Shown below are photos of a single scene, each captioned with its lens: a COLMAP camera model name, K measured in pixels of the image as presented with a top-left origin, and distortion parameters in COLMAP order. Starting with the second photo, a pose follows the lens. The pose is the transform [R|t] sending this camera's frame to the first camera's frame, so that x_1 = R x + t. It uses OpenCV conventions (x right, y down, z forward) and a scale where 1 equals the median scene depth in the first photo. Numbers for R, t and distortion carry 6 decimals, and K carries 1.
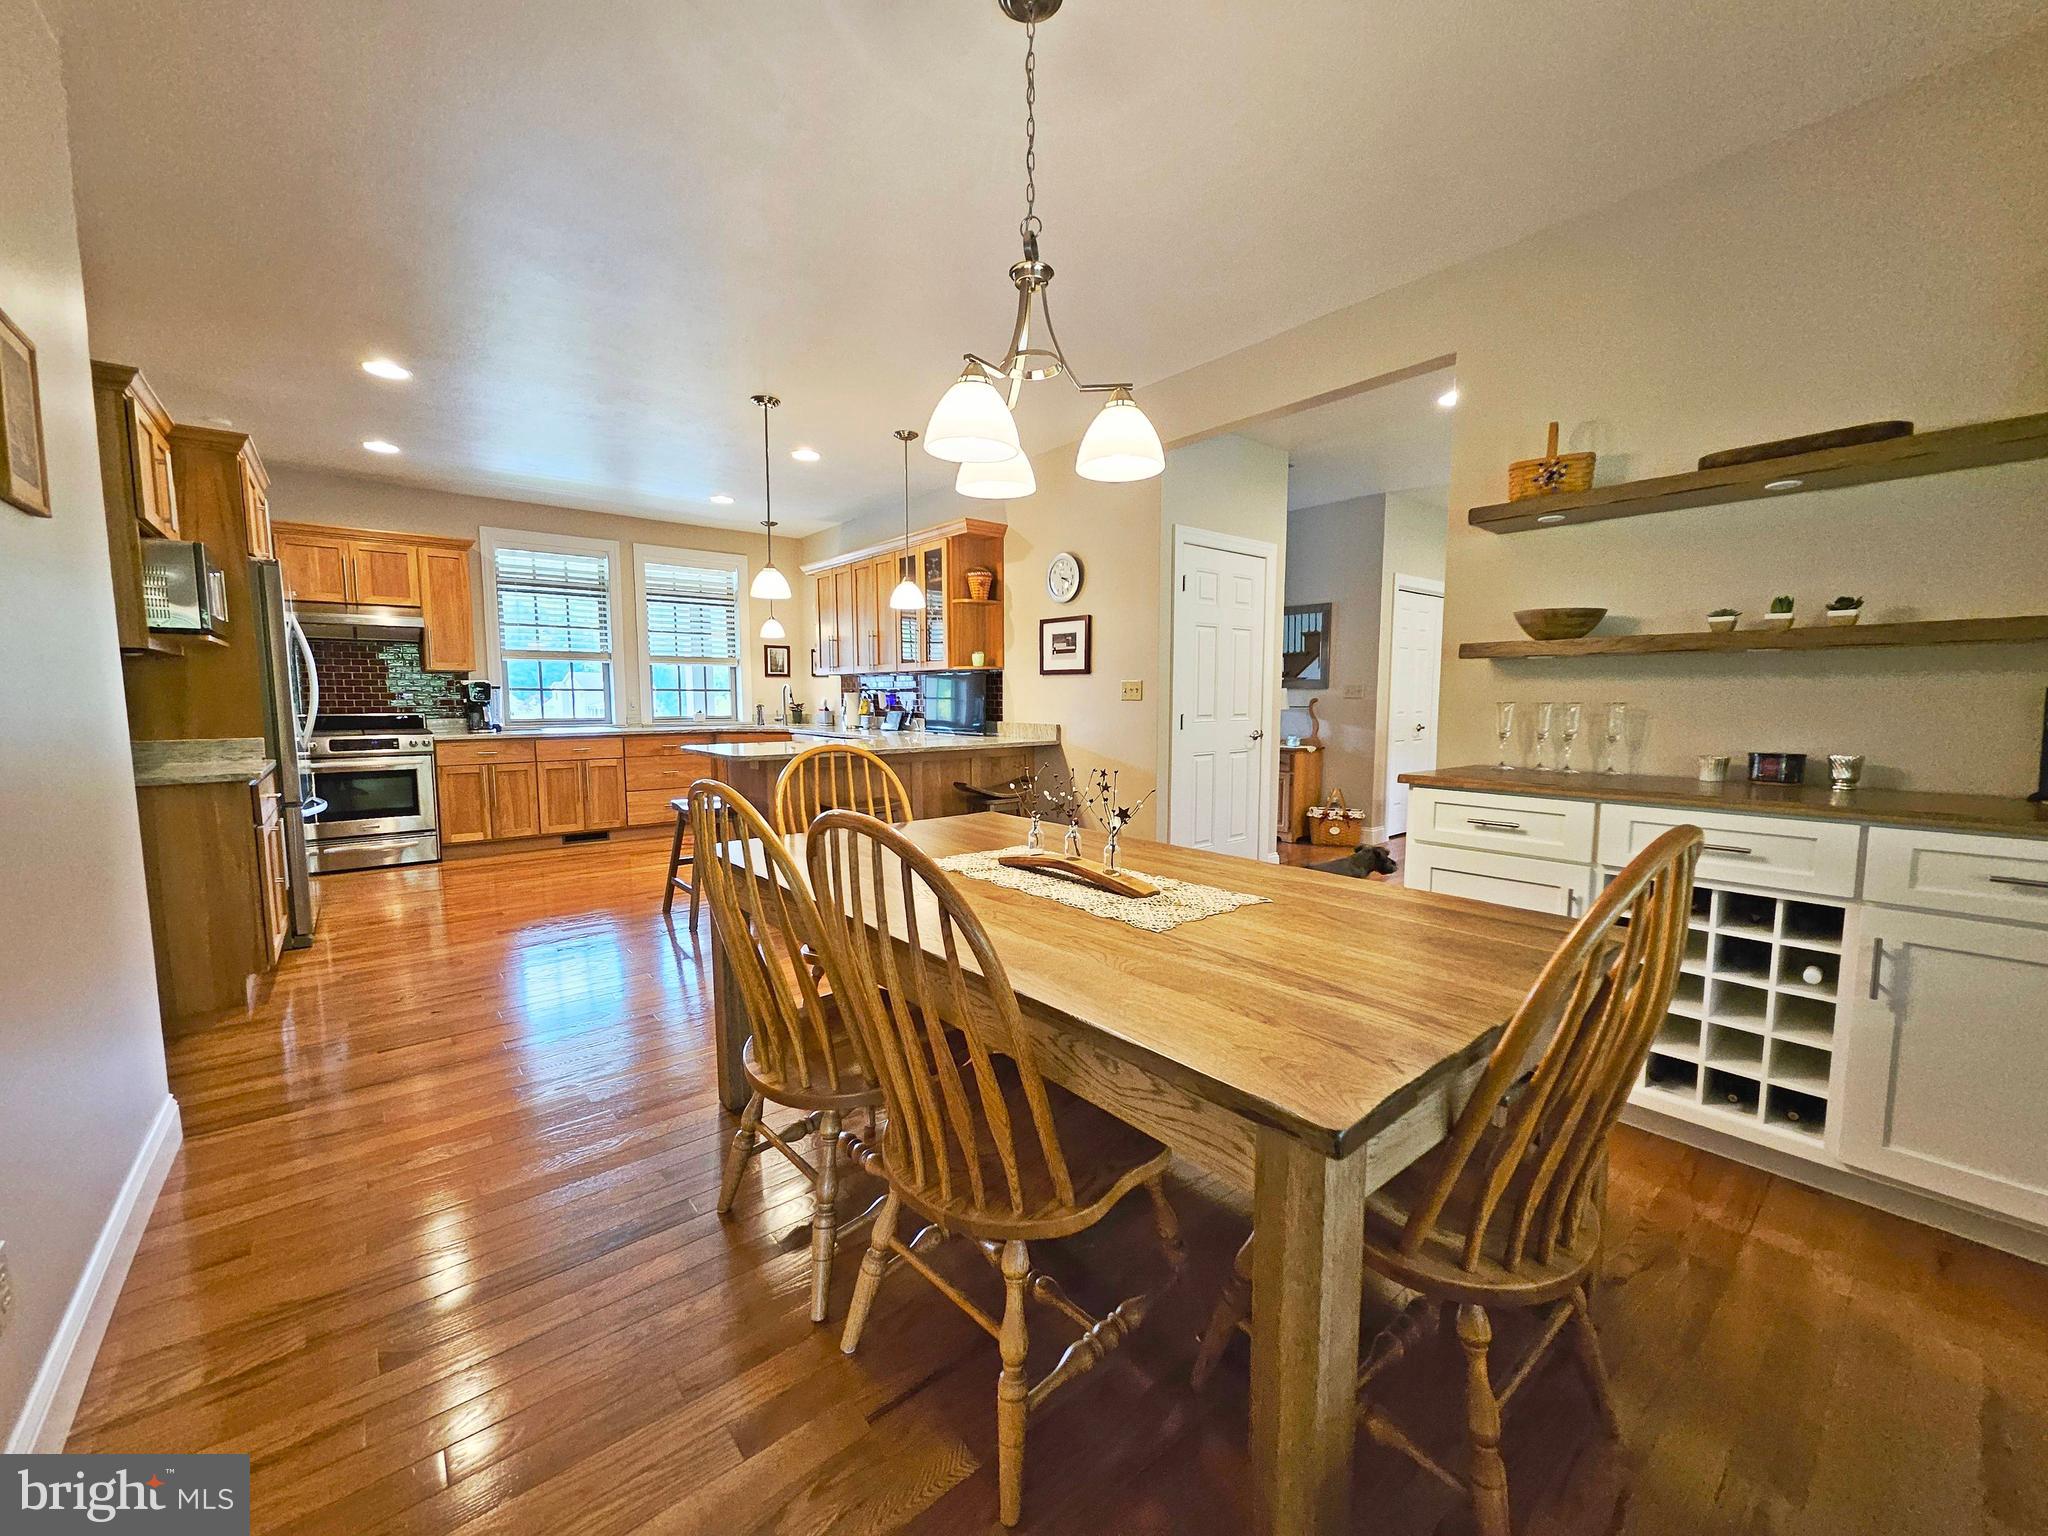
lens RADIAL K [[800.7, 0, 1030.4], [0, 800.7, 768.5], [0, 0, 1]] dist [0.001048, -0.000024]
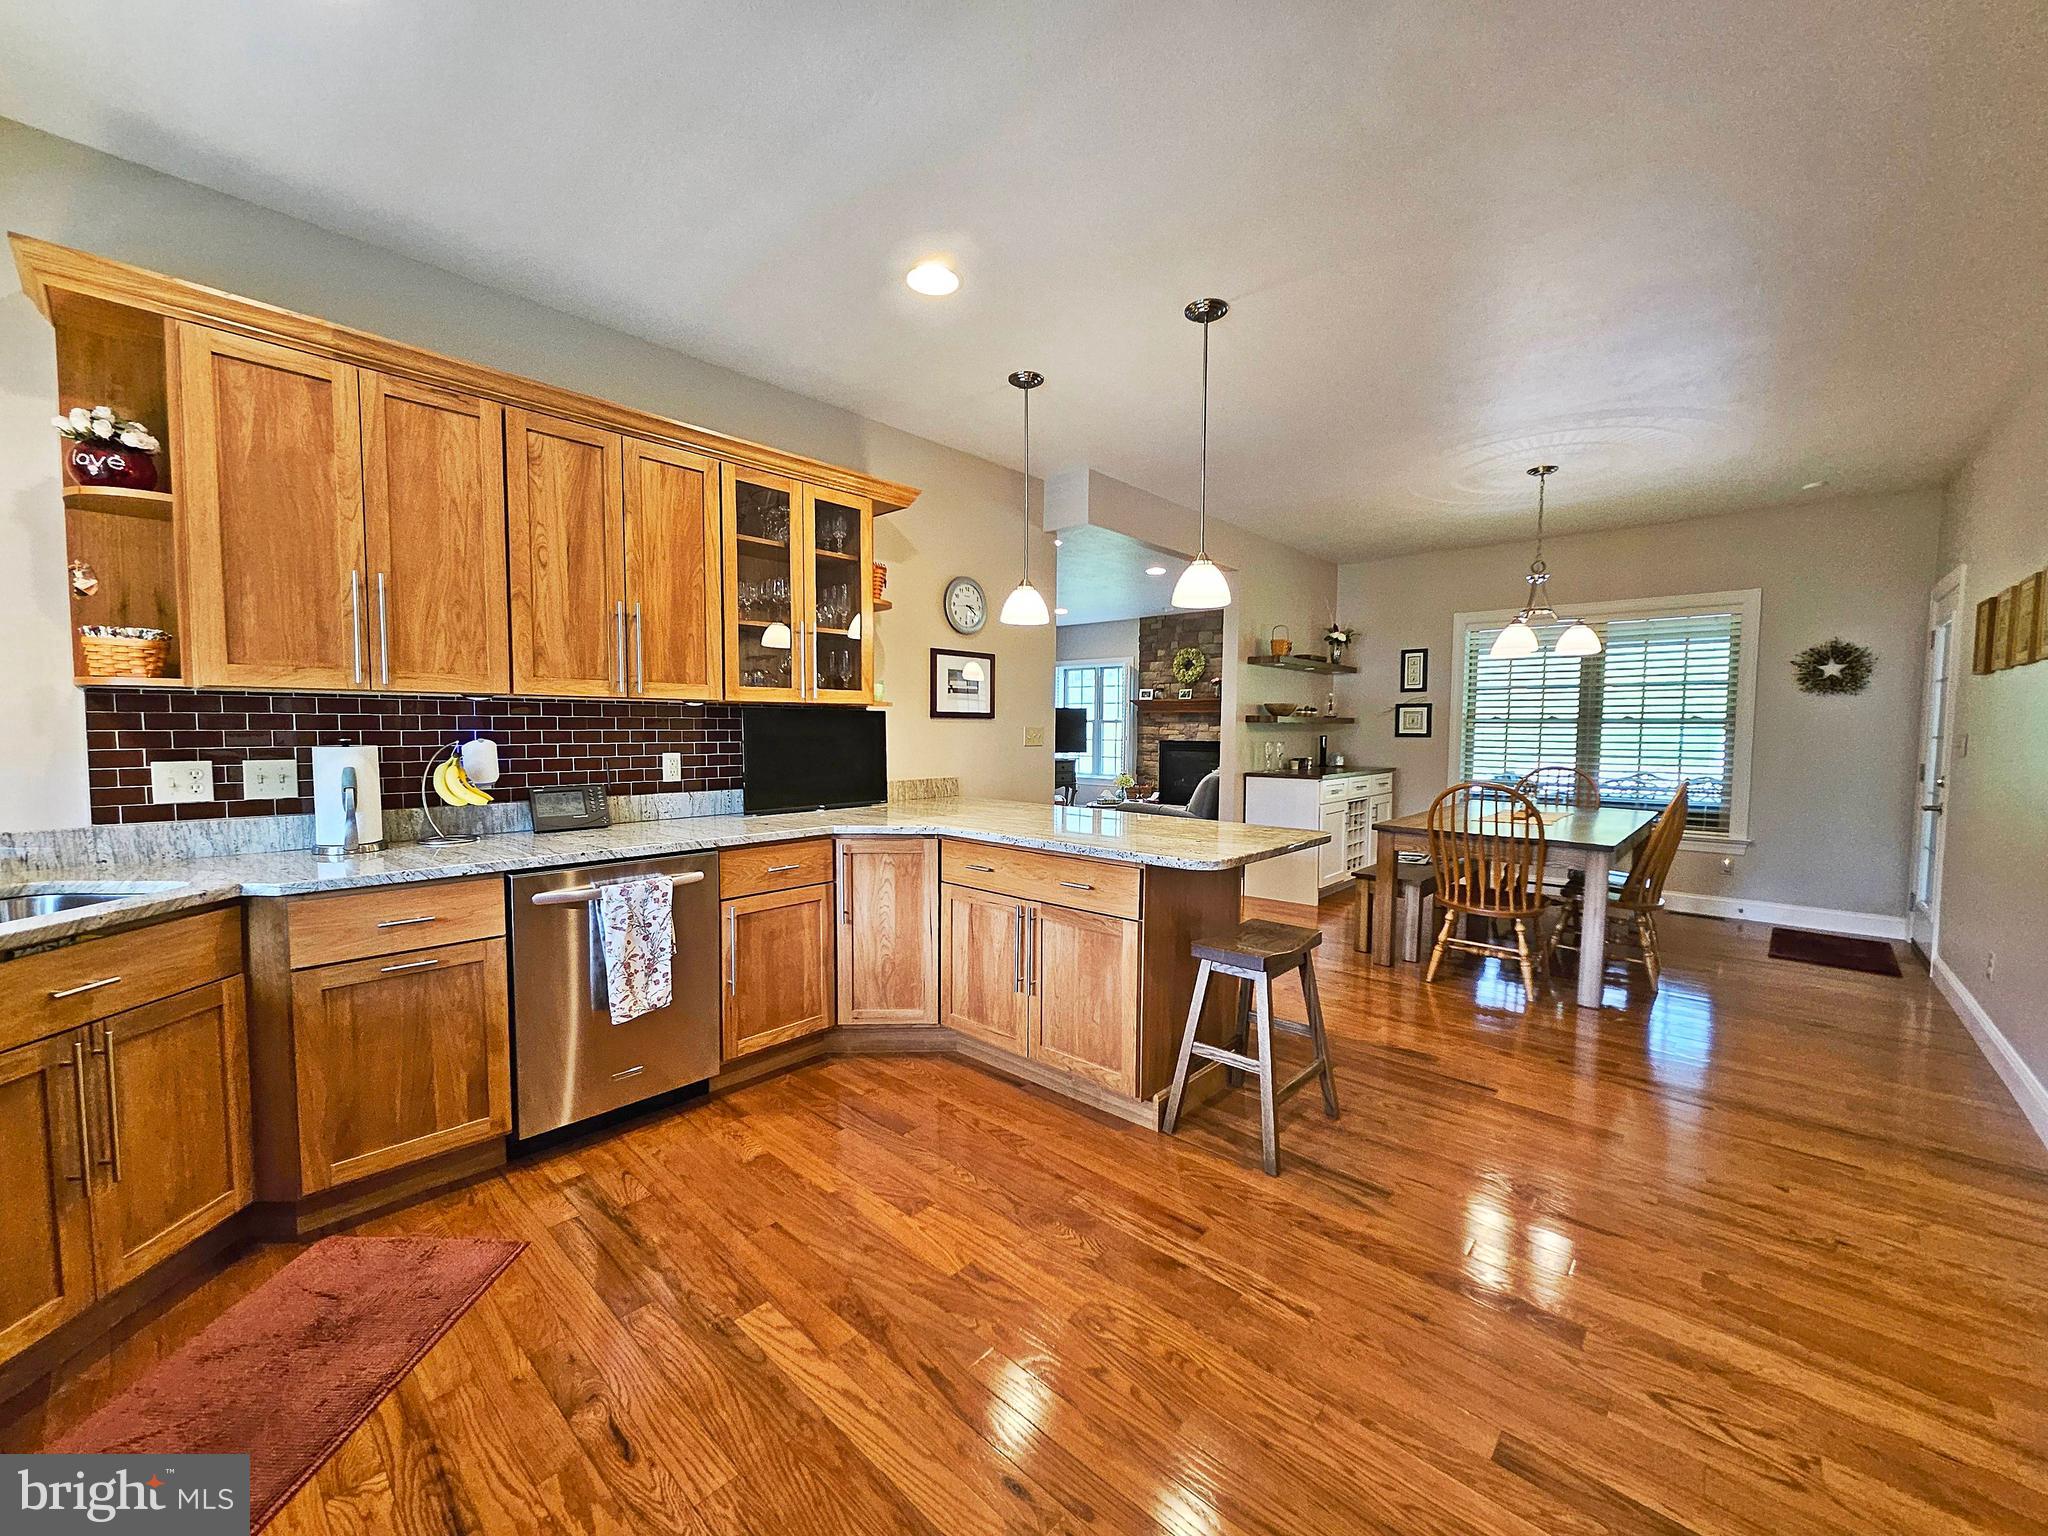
lens RADIAL K [[800.7, 0, 1029.8], [0, 800.7, 772.9], [0, 0, 1]] dist [0.001048, -0.000024]
pose [[-0.132374, -0.059447, 0.989416, -0.699698], [0.083594, 0.993974, 0.070905, -0.098217], [-0.987669, 0.092095, -0.126607, 0.897944]]
